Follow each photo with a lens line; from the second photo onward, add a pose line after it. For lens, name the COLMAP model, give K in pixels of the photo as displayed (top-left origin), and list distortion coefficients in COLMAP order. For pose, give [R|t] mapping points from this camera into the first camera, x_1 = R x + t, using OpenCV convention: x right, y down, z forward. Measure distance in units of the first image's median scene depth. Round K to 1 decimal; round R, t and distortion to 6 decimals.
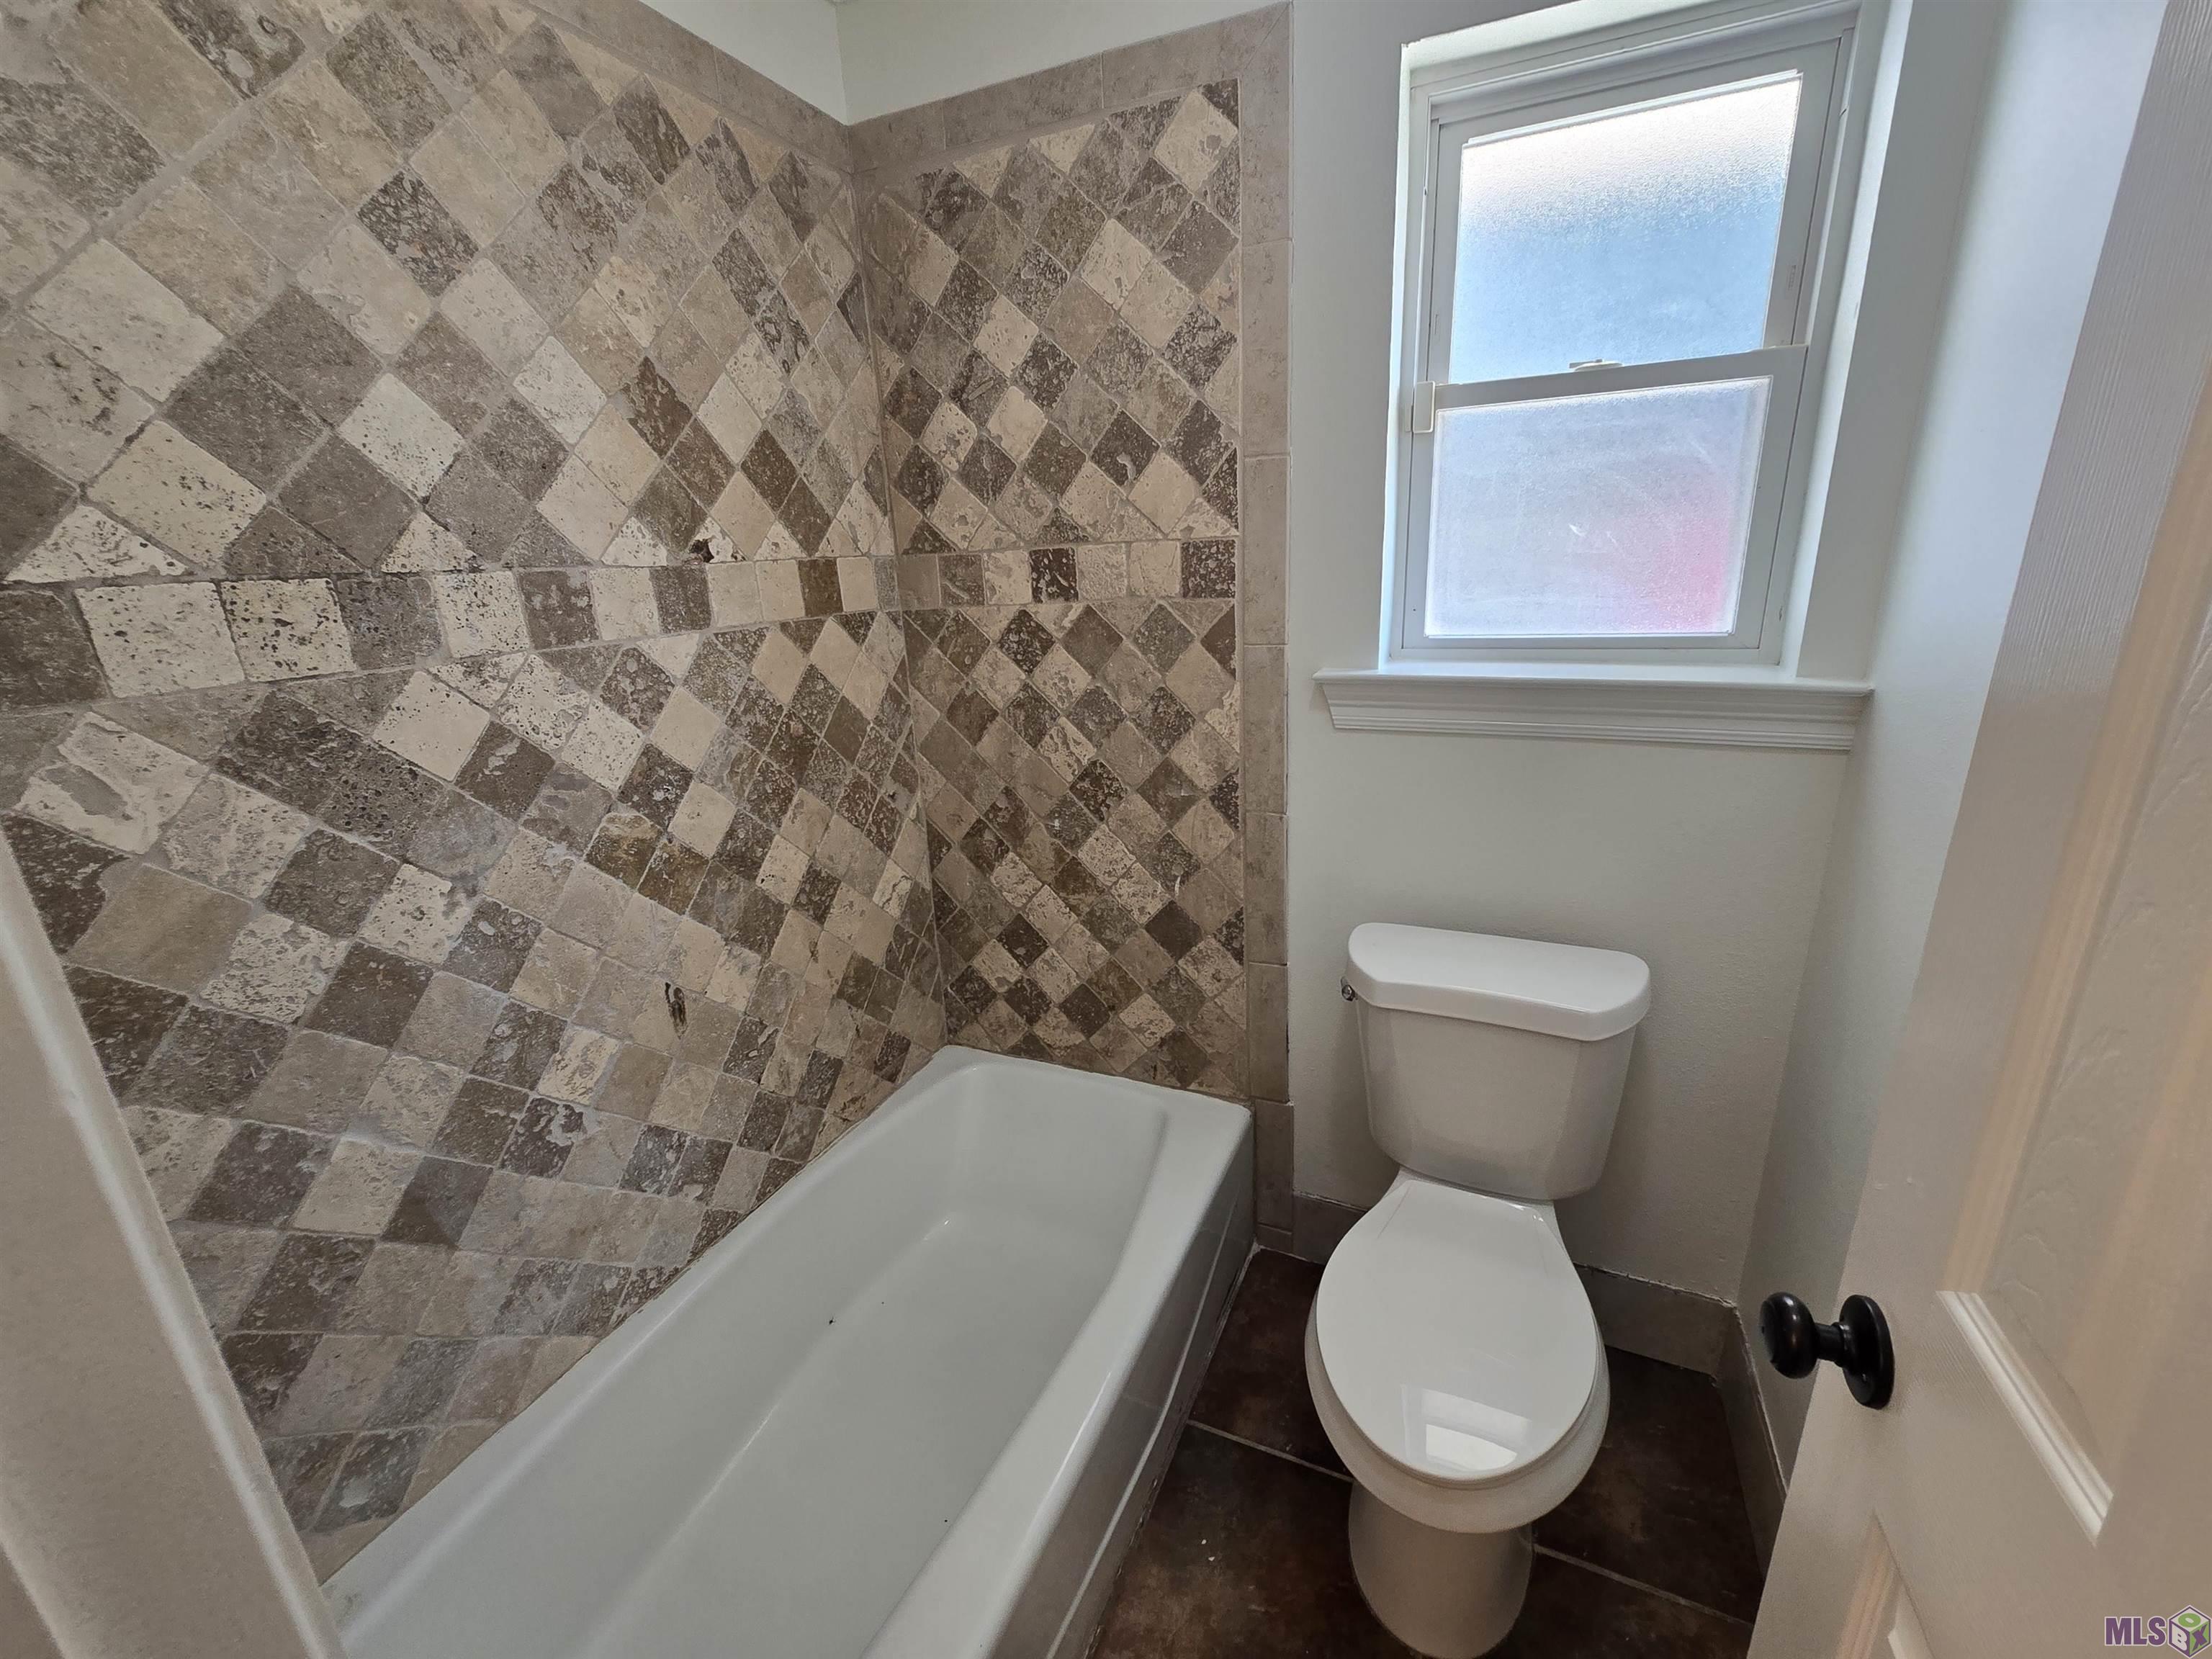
lens RADIAL K [[907.5, 0, 1105.1], [0, 907.5, 830.5], [0, 0, 1]] dist [-0.005158, 0.001749]
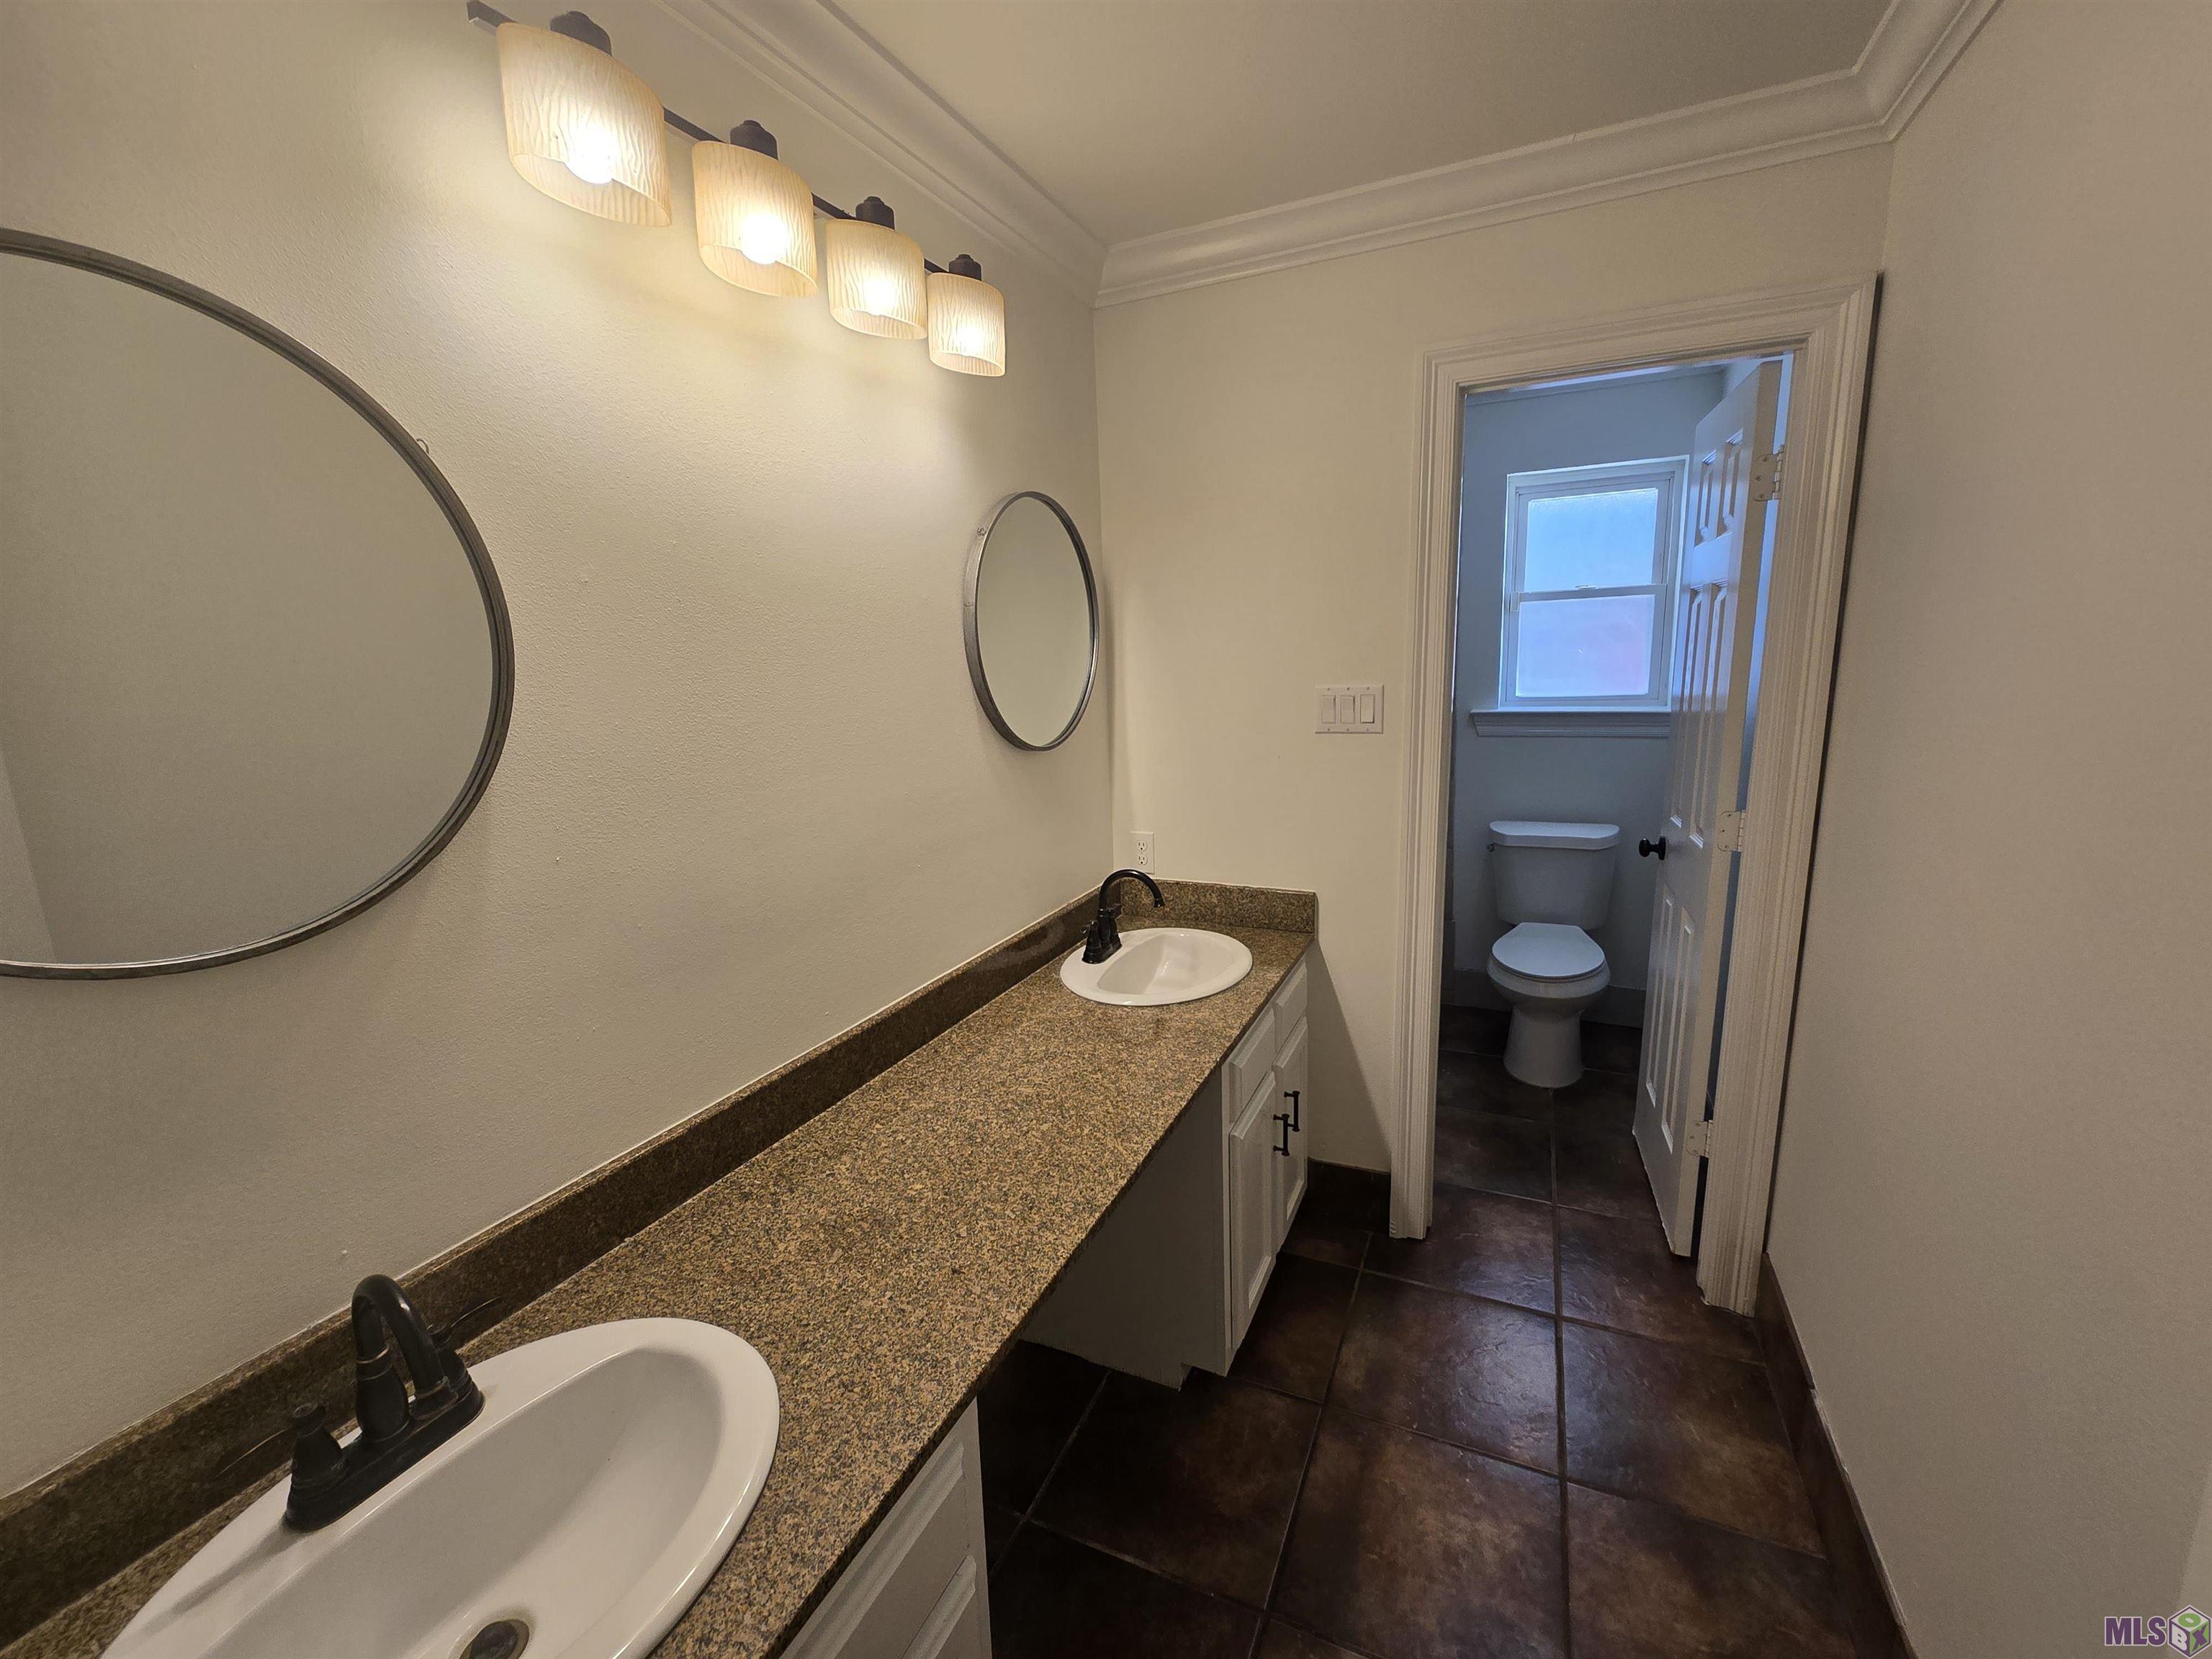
lens RADIAL K [[907.5, 0, 1109.3], [0, 907.5, 829.6], [0, 0, 1]] dist [-0.005158, 0.001749]
pose [[0.999939, 0.010469, -0.003551, -0.725420], [-0.010801, 0.993604, -0.112401, 0.425337], [0.002351, 0.112432, 0.993657, -1.355785]]
